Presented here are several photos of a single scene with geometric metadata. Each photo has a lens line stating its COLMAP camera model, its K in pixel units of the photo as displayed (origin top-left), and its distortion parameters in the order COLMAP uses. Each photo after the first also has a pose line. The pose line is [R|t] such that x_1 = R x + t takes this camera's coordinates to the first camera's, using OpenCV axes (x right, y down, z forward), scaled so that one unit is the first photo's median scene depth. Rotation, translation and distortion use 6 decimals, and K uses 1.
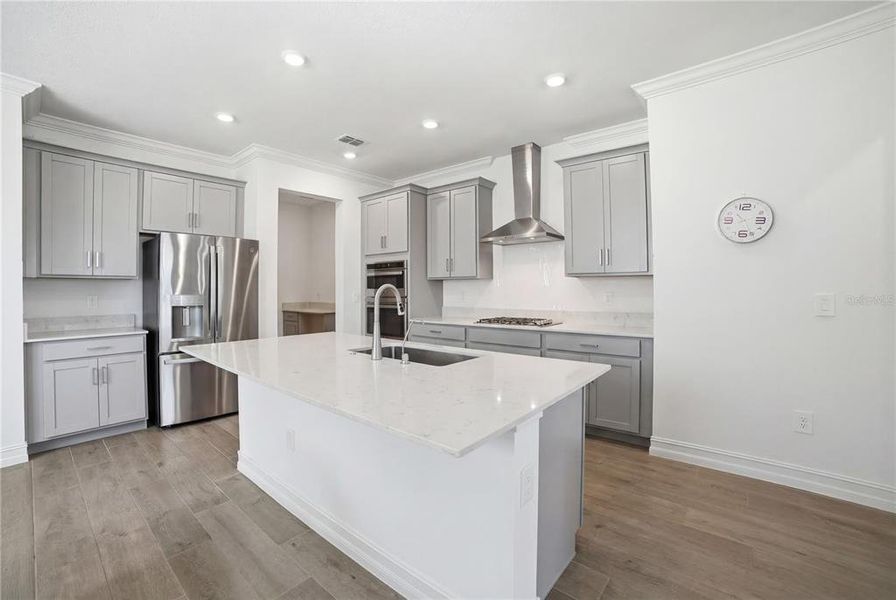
lens RADIAL K [[388.7, 0, 437.7], [0, 388.7, 284.3], [0, 0, 1]] dist [-0.084384, 0.028843]
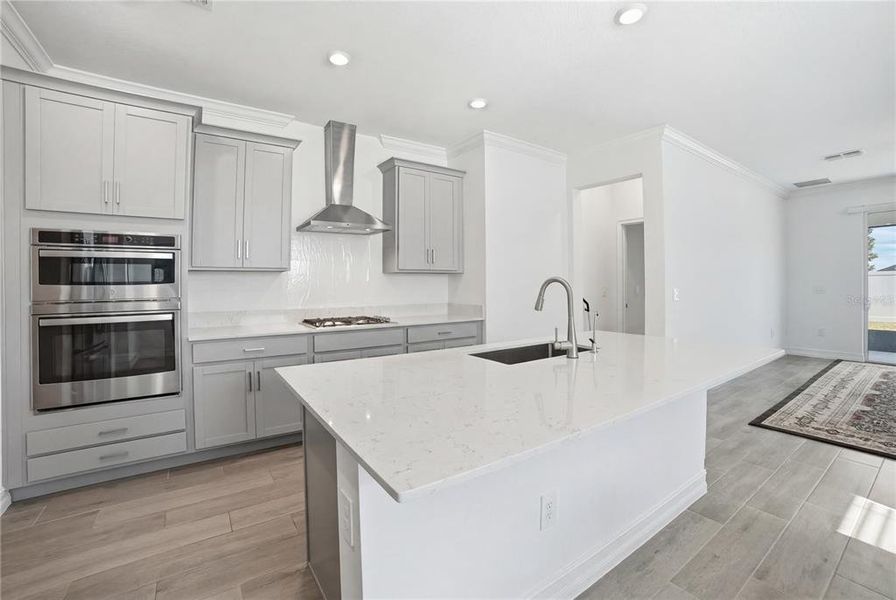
lens RADIAL K [[388.7, 0, 437.7], [0, 388.7, 284.3], [0, 0, 1]] dist [-0.084384, 0.028843]
pose [[0.277238, 0.004579, 0.960790, -0.563471], [-0.000554, 0.999989, -0.004606, 0.014561], [-0.960801, 0.000744, 0.277238, 0.540486]]
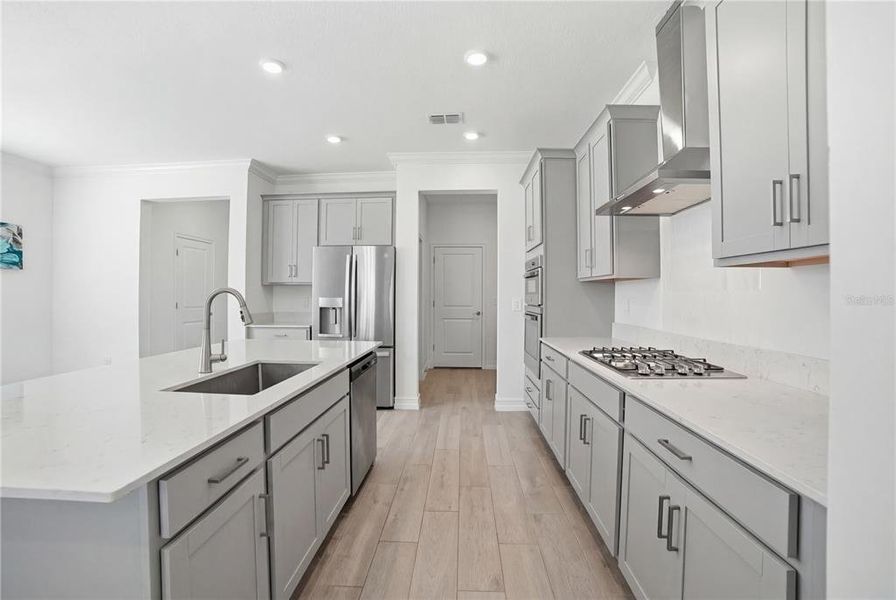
lens RADIAL K [[388.7, 0, 437.7], [0, 388.7, 284.3], [0, 0, 1]] dist [-0.084384, 0.028843]
pose [[0.586063, -0.012748, -0.810165, 0.430785], [-0.000741, 0.999867, -0.016269, 0.005256], [0.810265, 0.010135, 0.585976, 0.470119]]
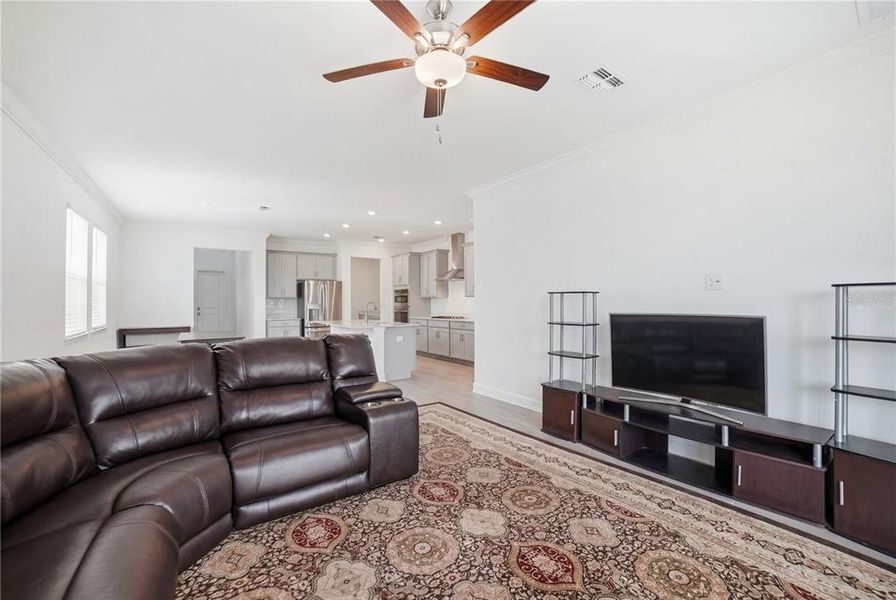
lens RADIAL K [[388.7, 0, 437.7], [0, 388.7, 284.3], [0, 0, 1]] dist [-0.084384, 0.028843]
pose [[0.961862, -0.007834, -0.273423, 0.704234], [0.002298, 0.999786, -0.020559, -0.047571], [0.273526, 0.019146, 0.961674, -1.057093]]
